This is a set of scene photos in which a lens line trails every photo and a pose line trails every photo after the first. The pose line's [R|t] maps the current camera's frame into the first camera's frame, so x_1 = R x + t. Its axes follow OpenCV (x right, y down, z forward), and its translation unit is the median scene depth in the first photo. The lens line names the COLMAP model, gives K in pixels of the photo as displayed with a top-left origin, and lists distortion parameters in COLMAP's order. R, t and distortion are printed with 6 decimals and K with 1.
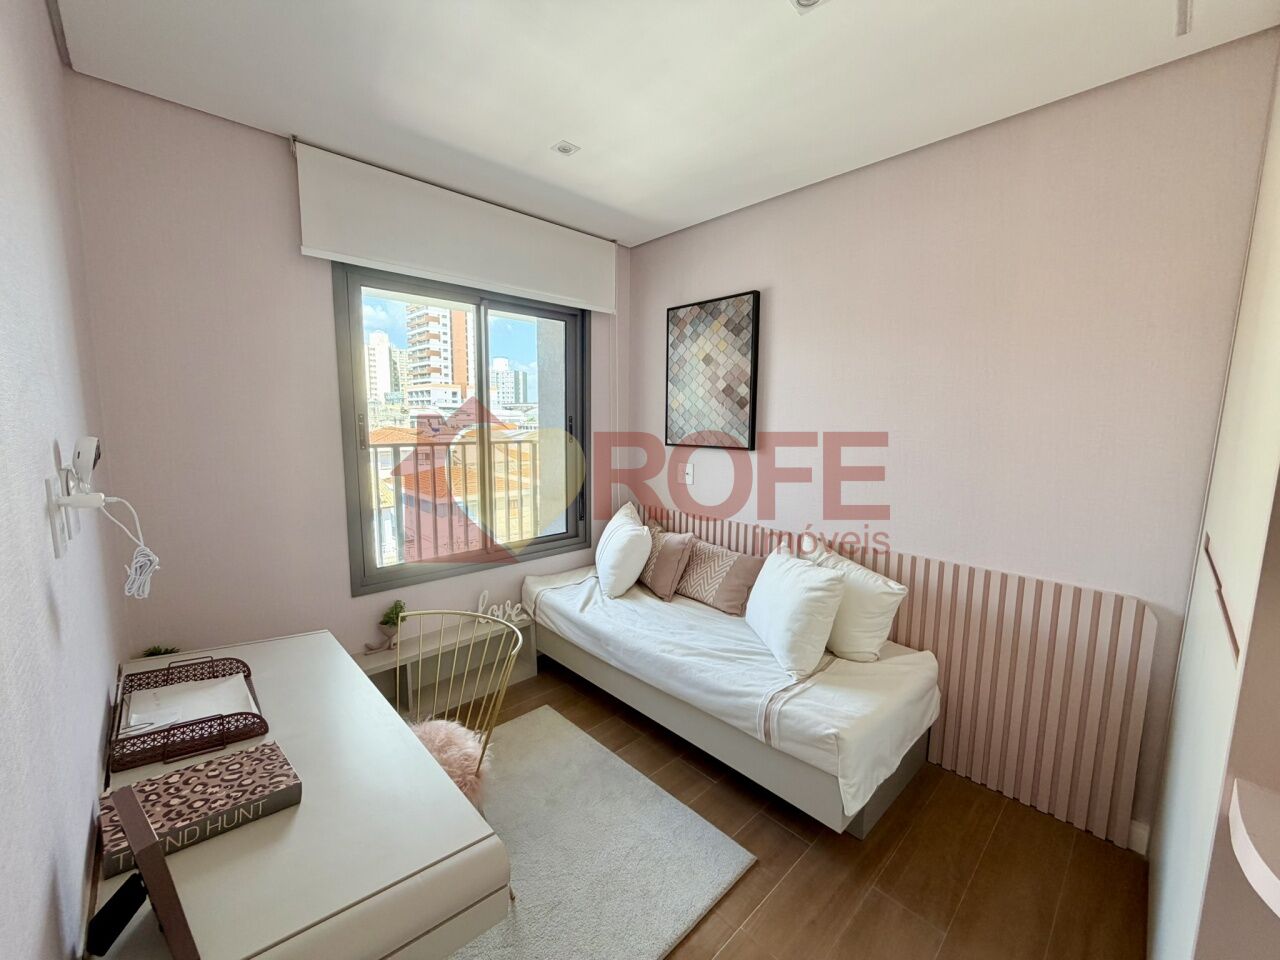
lens RADIAL K [[509.1, 0, 641.4], [0, 509.1, 482.1], [0, 0, 1]] dist [-0.000326, -0.000032]
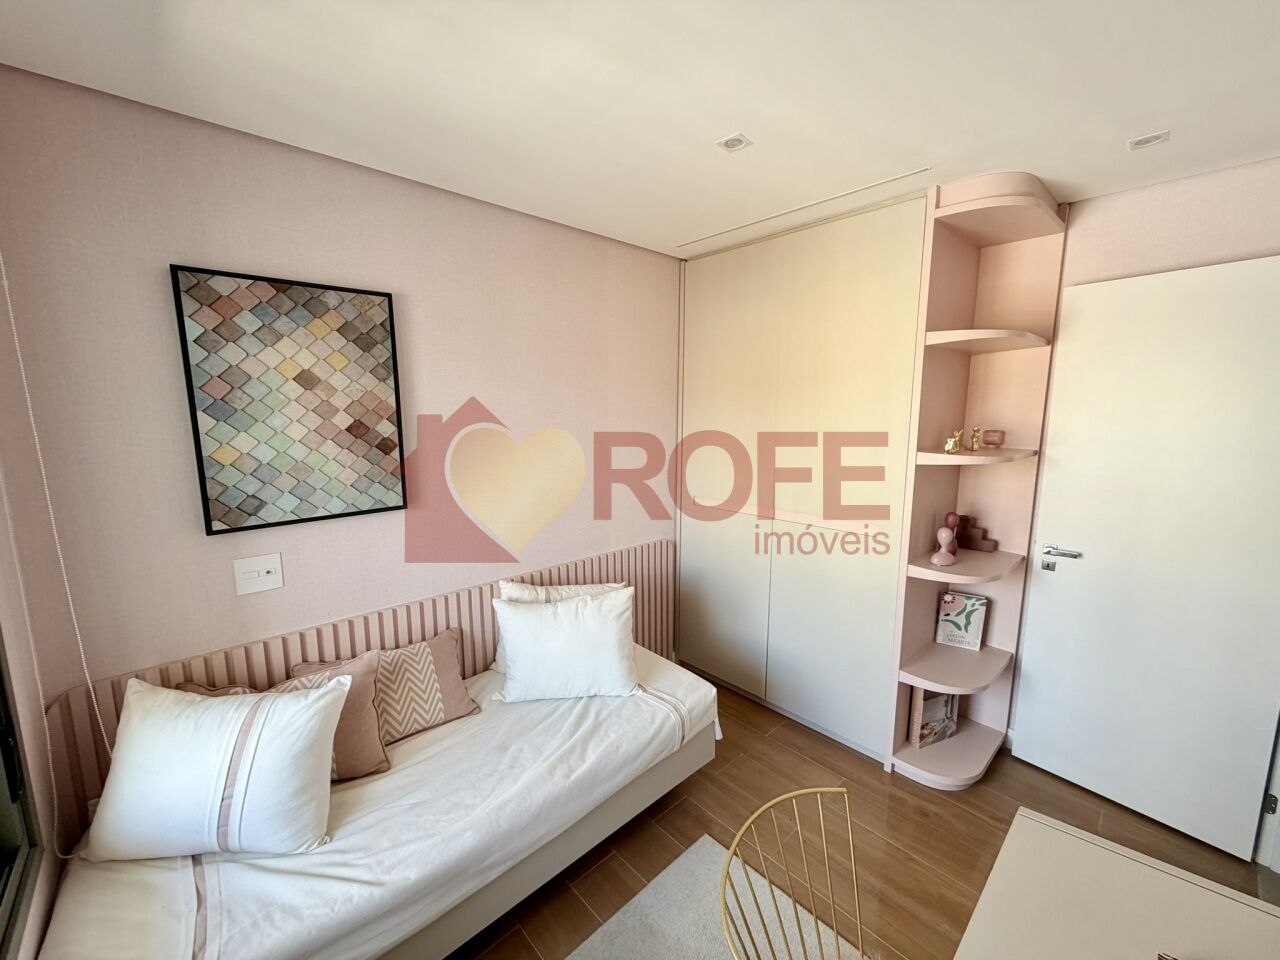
lens RADIAL K [[509.1, 0, 641.1], [0, 509.1, 478.9], [0, 0, 1]] dist [-0.000326, -0.000032]
pose [[0.012307, -0.154586, 0.987903, -0.501590], [0.125846, 0.980361, 0.151838, -0.169530], [-0.991973, 0.122455, 0.031519, 0.610147]]
